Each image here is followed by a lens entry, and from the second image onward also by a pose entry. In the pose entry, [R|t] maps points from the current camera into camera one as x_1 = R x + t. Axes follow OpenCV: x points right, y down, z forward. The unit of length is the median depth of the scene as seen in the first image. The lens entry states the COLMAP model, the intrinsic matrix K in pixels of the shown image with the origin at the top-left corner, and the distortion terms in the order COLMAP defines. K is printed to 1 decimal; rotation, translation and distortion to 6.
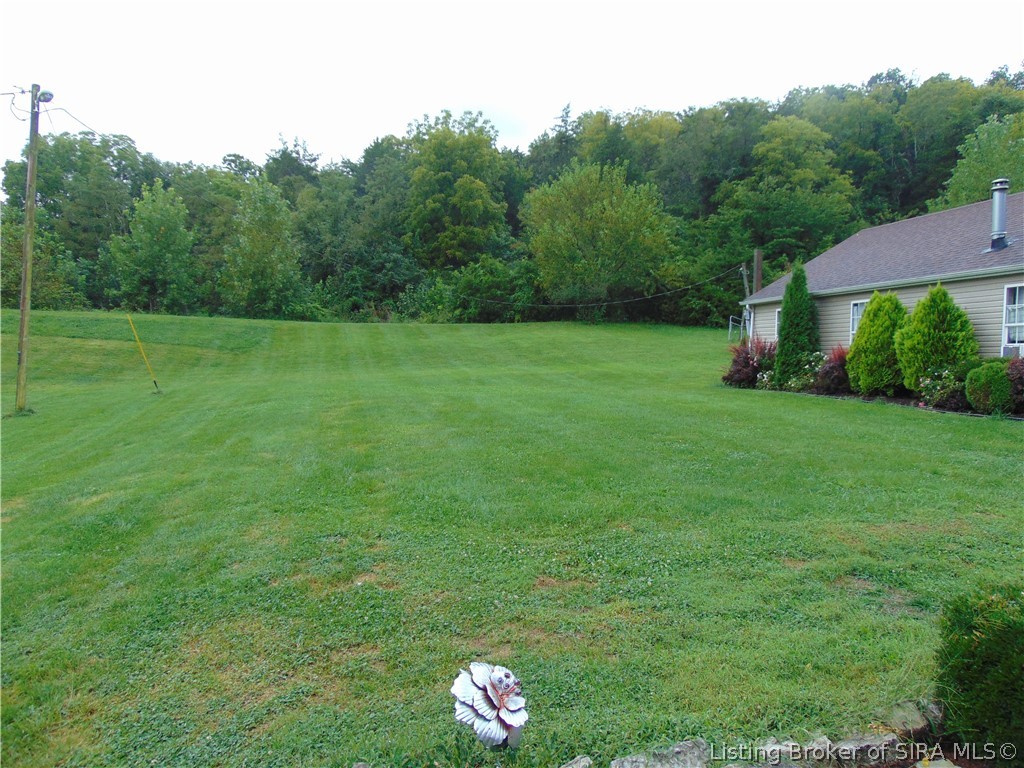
lens RADIAL K [[765.4, 0, 510.9], [0, 765.4, 382.4], [0, 0, 1]] dist [-0.010404, 0.040302]
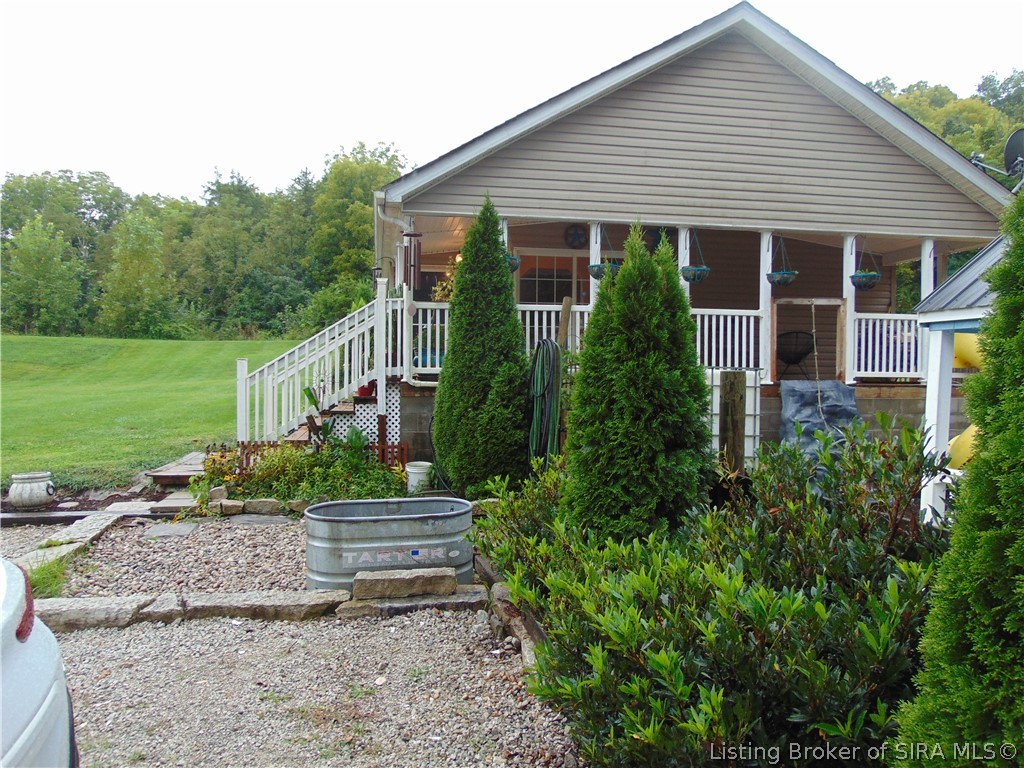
lens RADIAL K [[765.4, 0, 511.7], [0, 765.4, 381.8], [0, 0, 1]] dist [-0.010404, 0.040302]
pose [[0.997019, -0.010906, -0.076382, 0.232546], [0.009275, 0.999722, -0.021687, 0.007389], [0.076598, 0.020914, 0.996843, -0.050741]]
